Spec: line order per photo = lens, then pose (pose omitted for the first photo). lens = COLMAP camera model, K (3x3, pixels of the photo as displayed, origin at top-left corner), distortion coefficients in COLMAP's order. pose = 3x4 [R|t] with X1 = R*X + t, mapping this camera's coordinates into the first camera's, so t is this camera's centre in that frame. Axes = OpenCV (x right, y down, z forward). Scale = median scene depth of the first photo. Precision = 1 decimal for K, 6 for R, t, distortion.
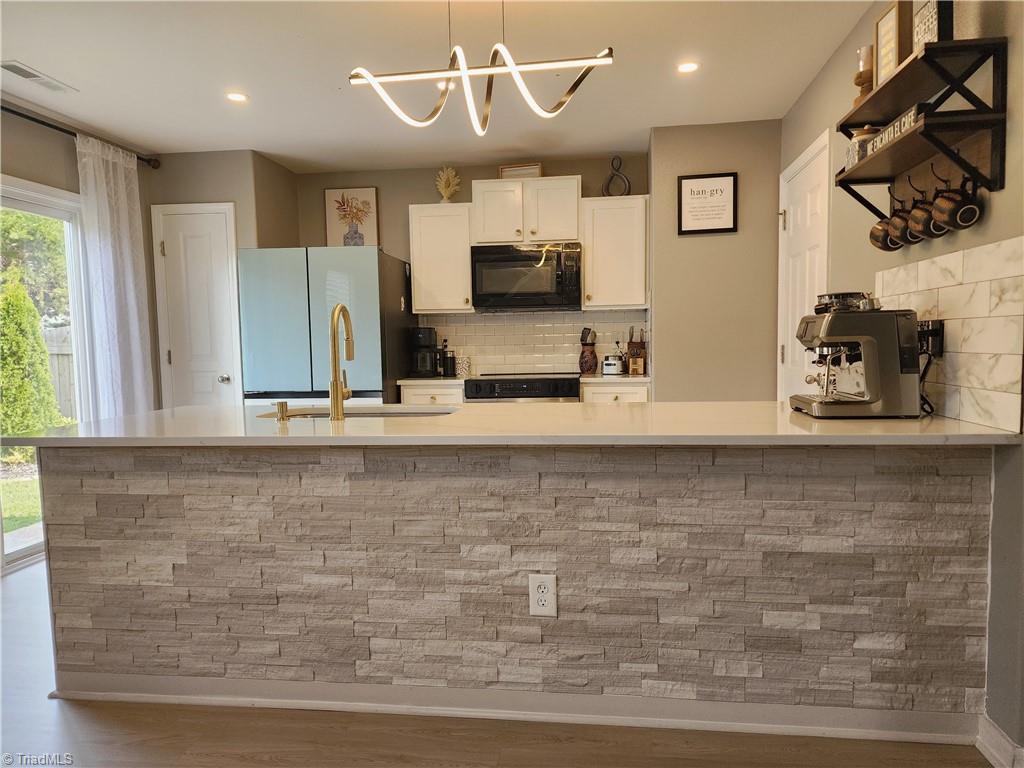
lens RADIAL K [[687.9, 0, 515.1], [0, 687.9, 387.1], [0, 0, 1]] dist [0.046022, -0.034485]
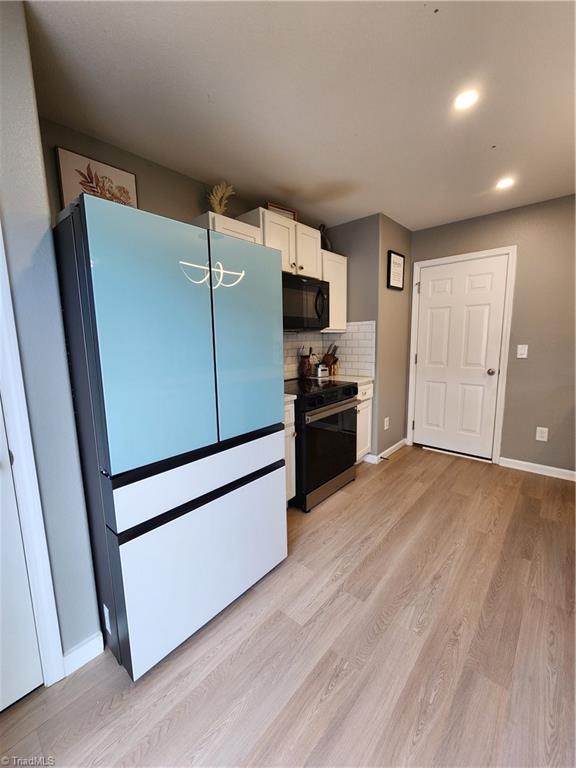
lens RADIAL K [[316.5, 0, 283.6], [0, 316.5, 384.3], [0, 0, 1]] dist [-0.006642, 0.002363]
pose [[0.564546, -0.112144, 0.817748, -1.020435], [0.065394, 0.993690, 0.091126, -0.153790], [-0.822807, 0.002031, 0.568317, 1.514198]]
